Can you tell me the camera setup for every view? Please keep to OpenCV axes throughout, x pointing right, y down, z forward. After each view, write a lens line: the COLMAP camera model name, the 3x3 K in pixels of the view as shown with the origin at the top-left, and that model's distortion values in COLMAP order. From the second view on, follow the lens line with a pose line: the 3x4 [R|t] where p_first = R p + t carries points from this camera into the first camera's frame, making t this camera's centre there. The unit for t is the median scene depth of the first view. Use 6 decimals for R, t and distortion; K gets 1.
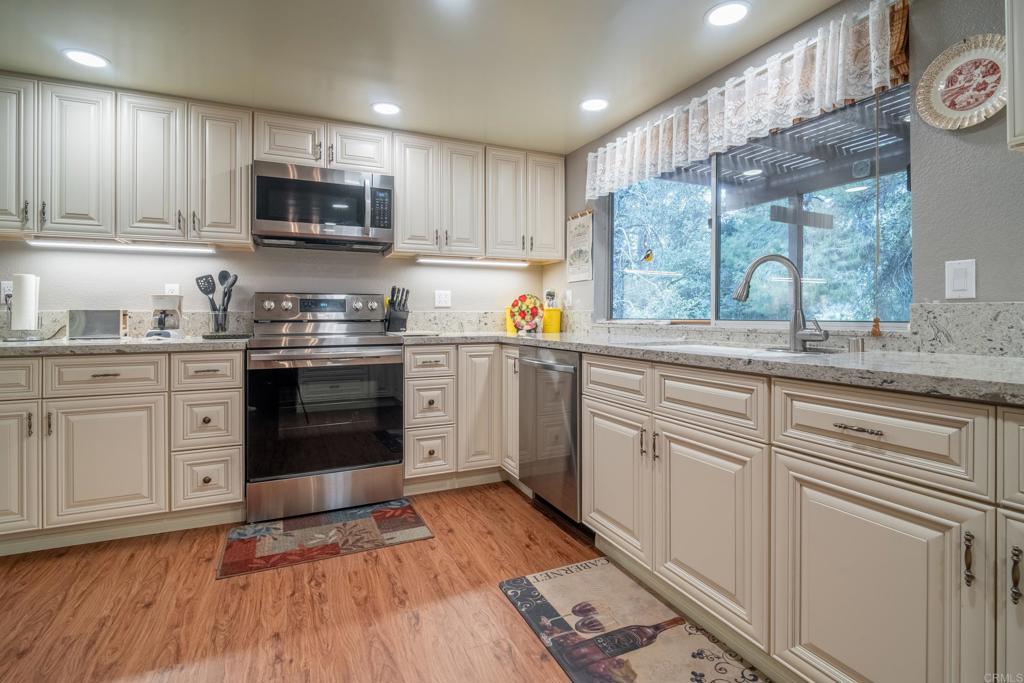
lens RADIAL K [[478.1, 0, 536.8], [0, 478.1, 313.5], [0, 0, 1]] dist [-0.001795, -0.003361]
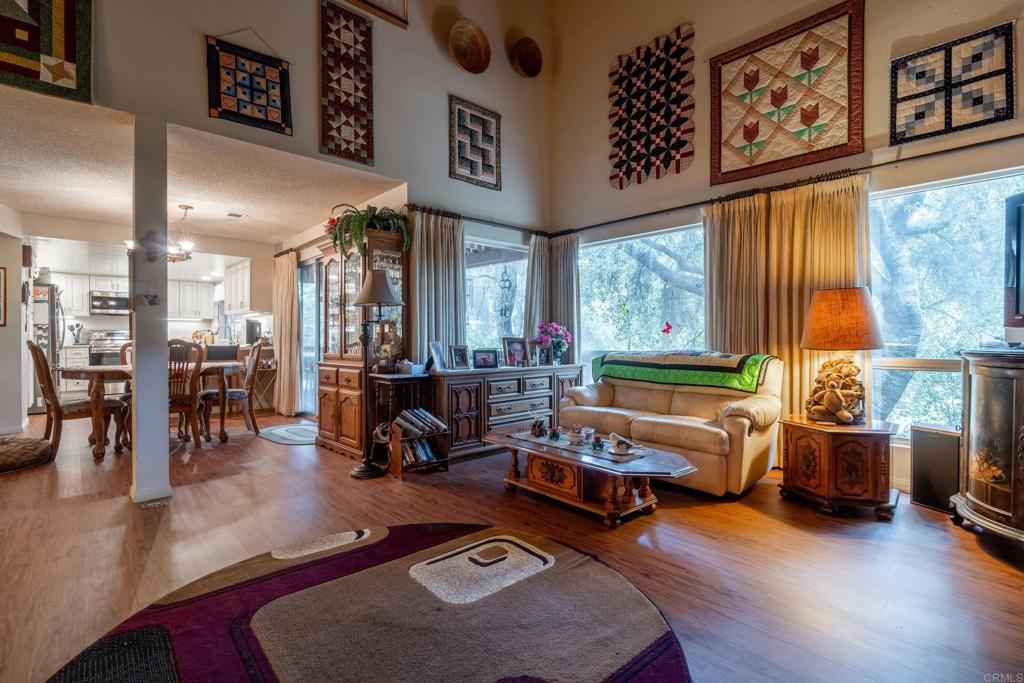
lens RADIAL K [[478.1, 0, 512.9], [0, 478.1, 337.9], [0, 0, 1]] dist [-0.001795, -0.003361]
pose [[0.964625, -0.002612, 0.263613, 1.251674], [0.001473, 0.999989, 0.004517, -0.005989], [-0.263621, -0.003969, 0.964618, -2.722663]]
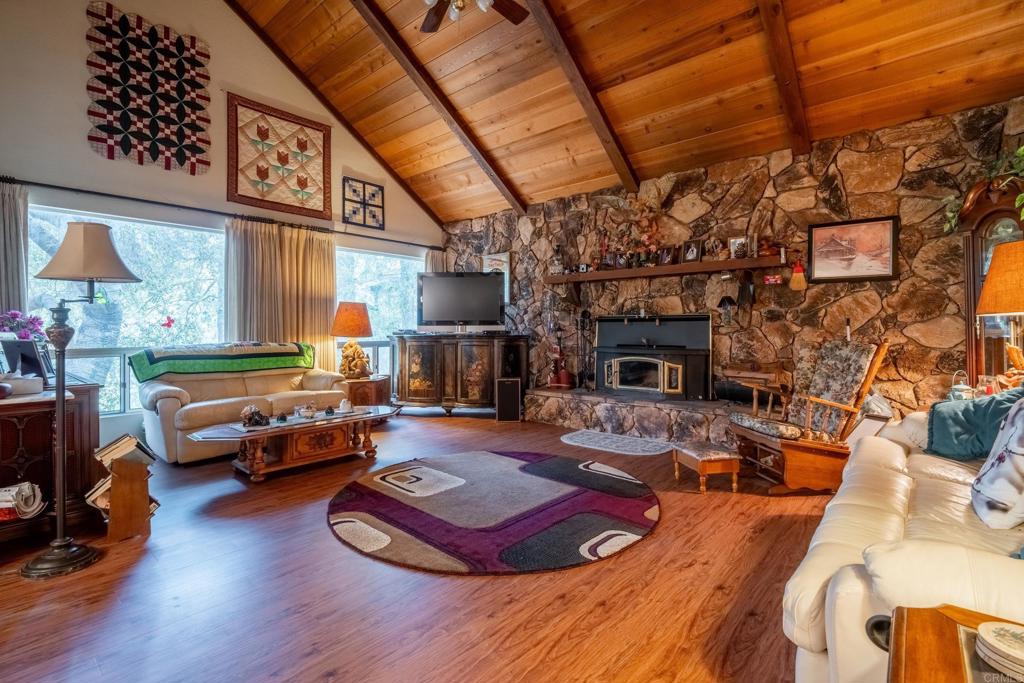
lens RADIAL K [[478.1, 0, 515.7], [0, 478.1, 323.9], [0, 0, 1]] dist [-0.001795, -0.003361]
pose [[-0.375688, 0.010673, 0.926685, 0.239883], [0.005116, 0.999942, -0.009442, -0.004542], [-0.926732, 0.001194, -0.375721, -1.752953]]
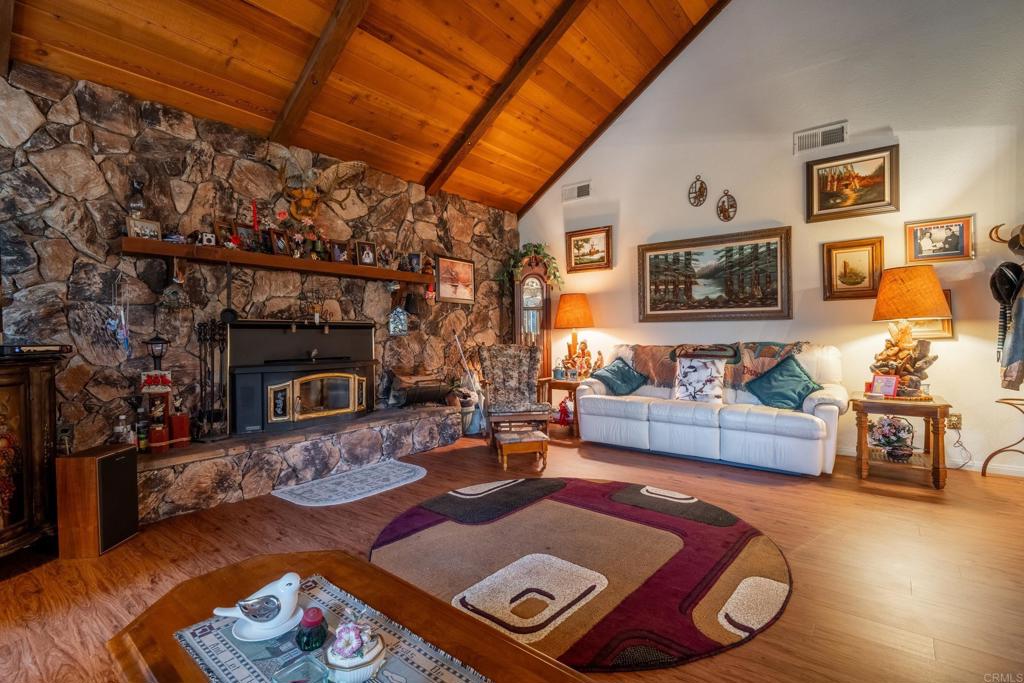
lens RADIAL K [[478.1, 0, 512.1], [0, 478.1, 335.2], [0, 0, 1]] dist [-0.001795, -0.003361]
pose [[-0.909920, 0.009903, -0.414667, 1.714863], [0.010234, 0.999947, 0.001424, -0.005026], [0.414658, -0.002948, -0.909972, -1.358811]]
